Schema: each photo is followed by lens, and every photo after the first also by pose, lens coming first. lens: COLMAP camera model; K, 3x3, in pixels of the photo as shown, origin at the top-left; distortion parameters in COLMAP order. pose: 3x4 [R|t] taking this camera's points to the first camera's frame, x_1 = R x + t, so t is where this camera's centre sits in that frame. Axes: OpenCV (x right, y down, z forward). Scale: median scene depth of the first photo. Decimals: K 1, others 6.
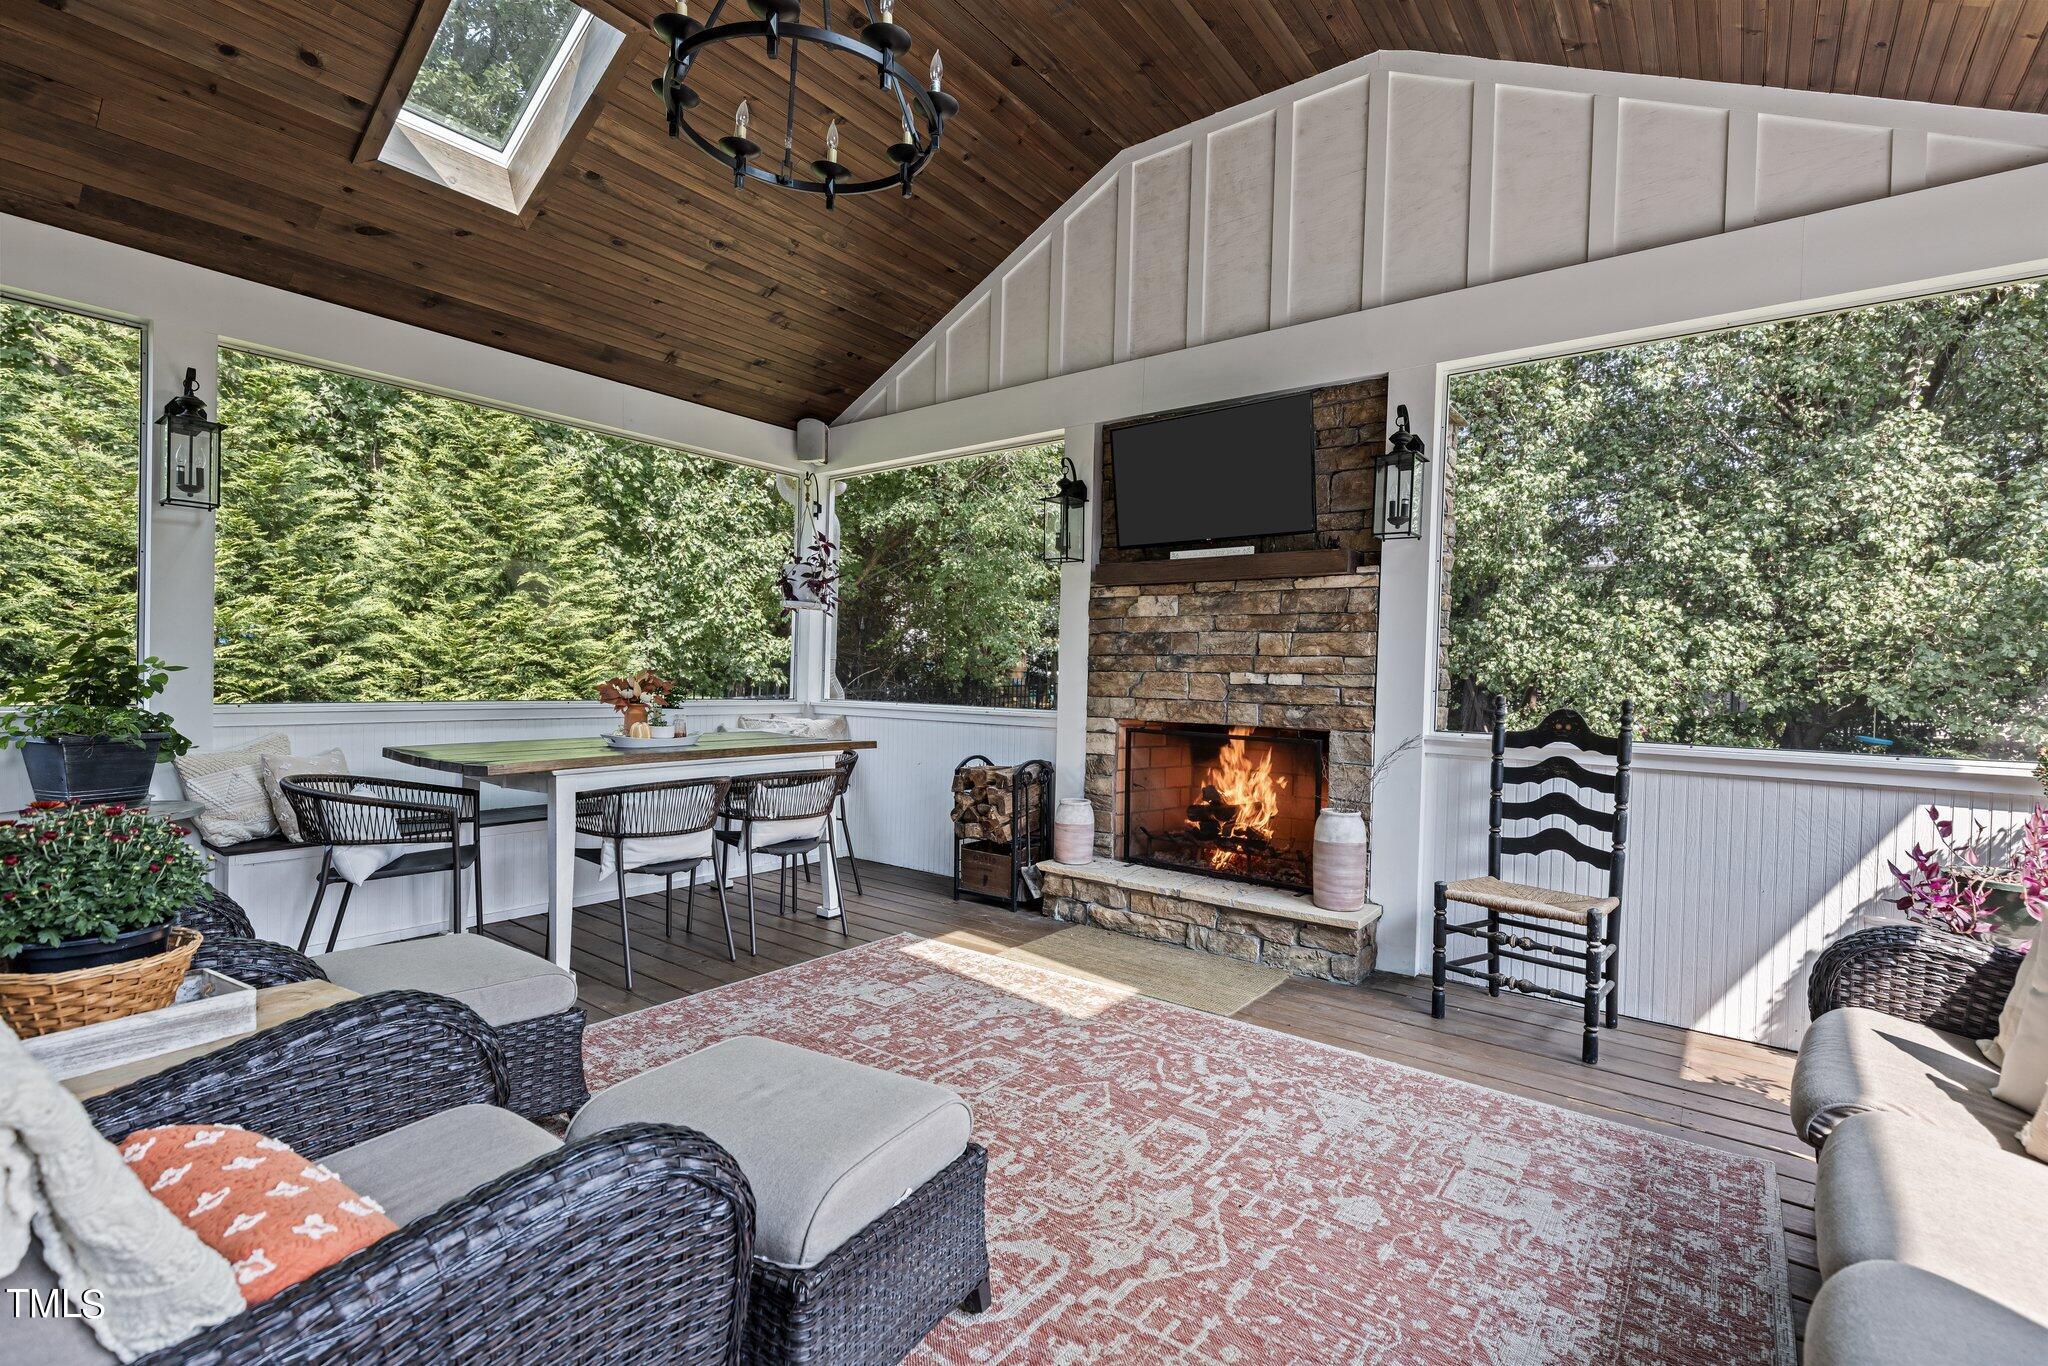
lens RADIAL K [[934.0, 0, 1039.0], [0, 934.0, 681.0], [0, 0, 1]] dist [0.010497, -0.001123]
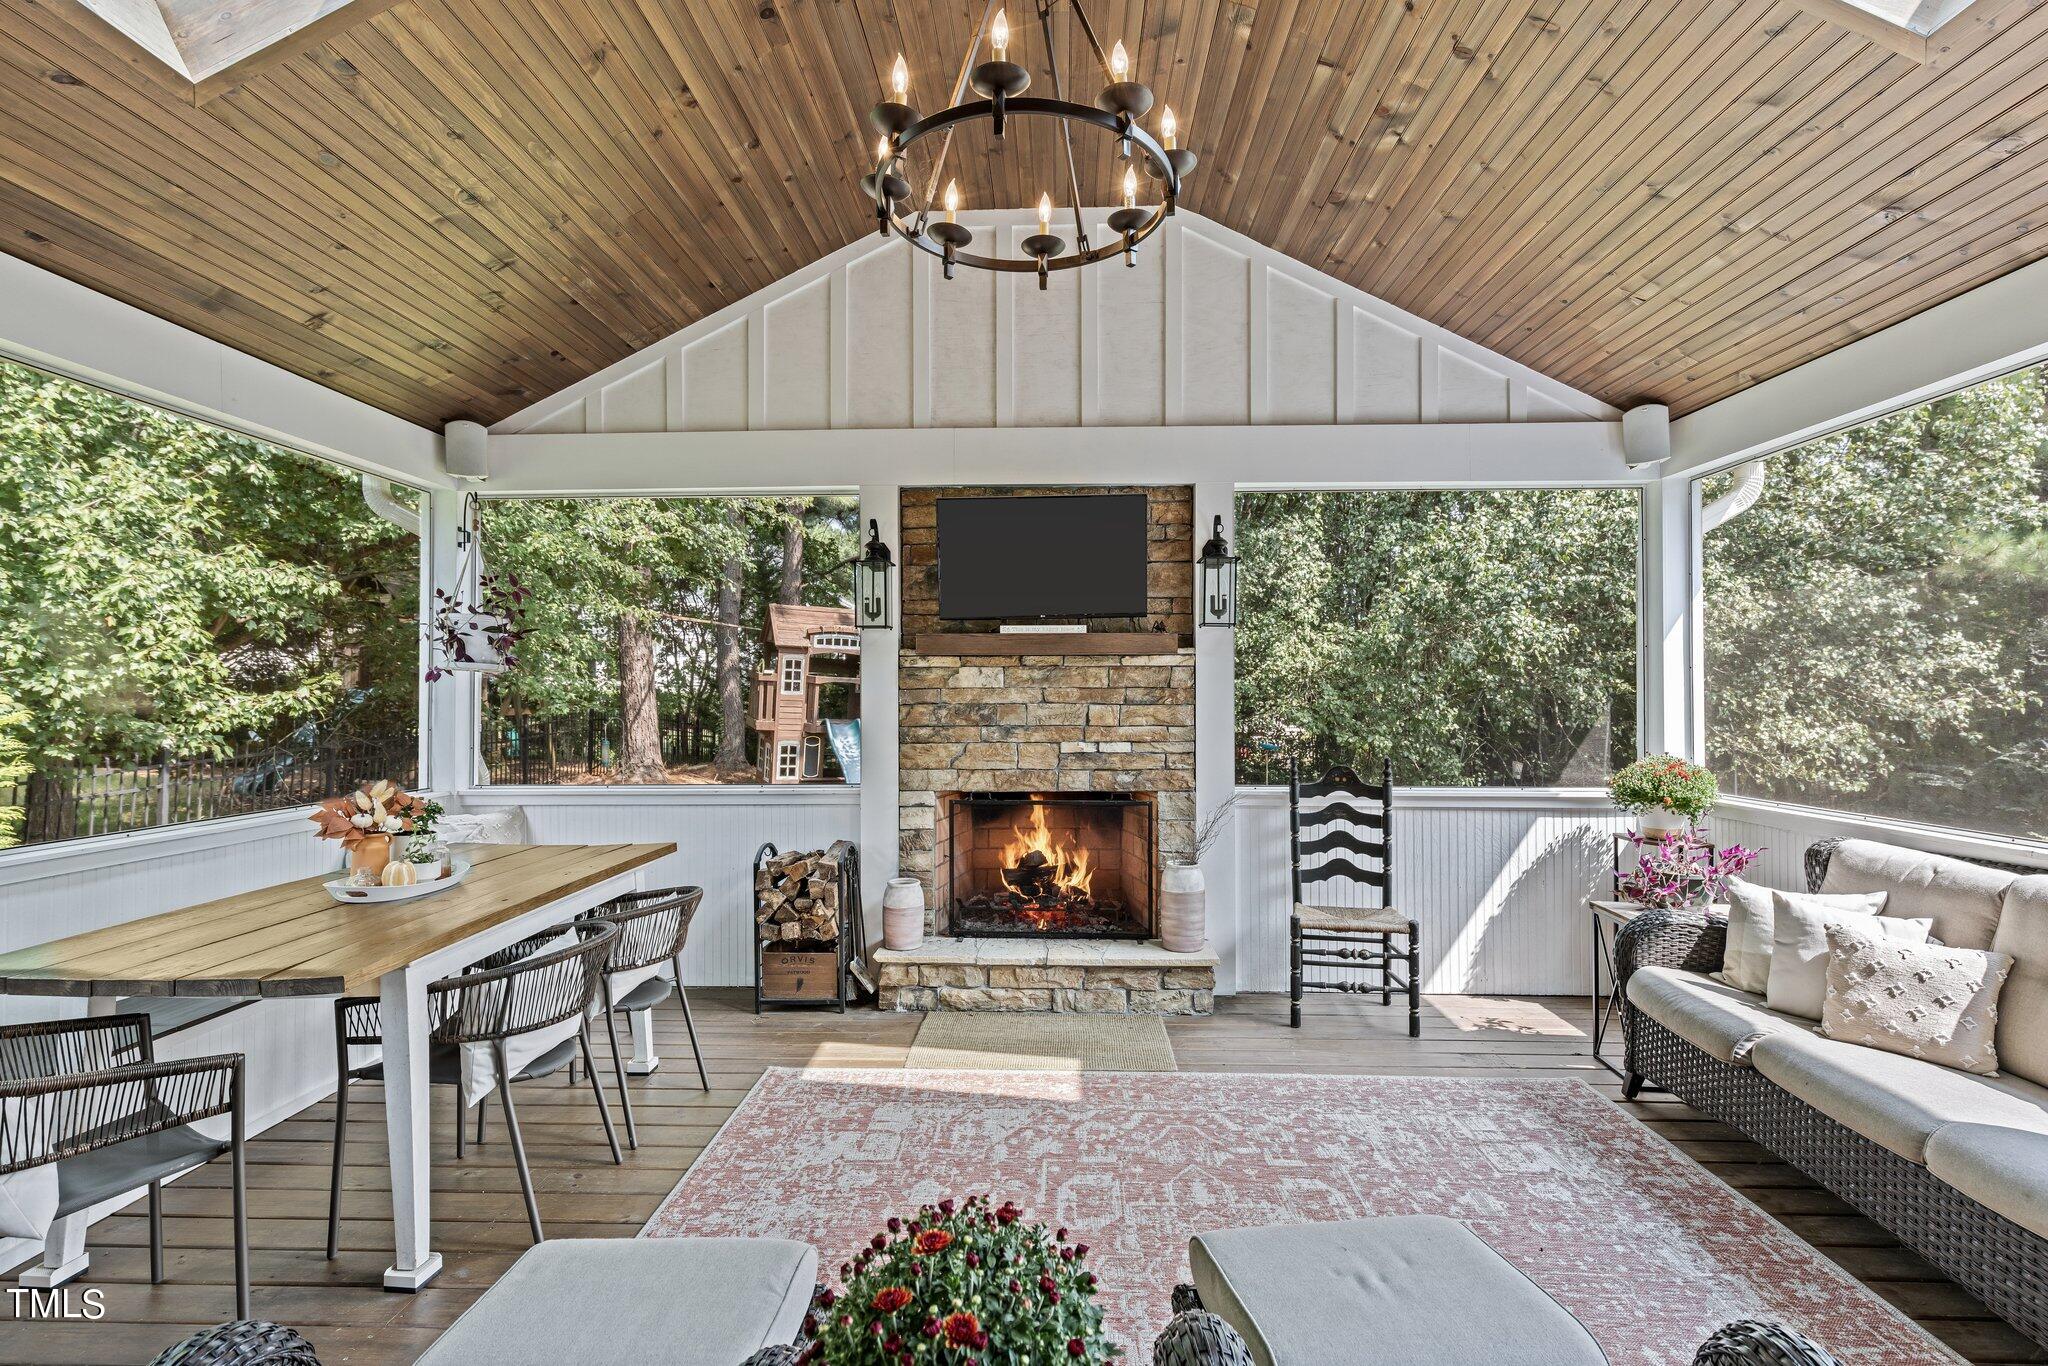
lens RADIAL K [[934.0, 0, 1036.8], [0, 934.0, 682.0], [0, 0, 1]] dist [0.010497, -0.001123]
pose [[0.814108, -0.015745, 0.580501, -0.440661], [0.024593, 0.999670, -0.007377, -0.071492], [-0.580193, 0.020282, 0.814226, 0.155176]]
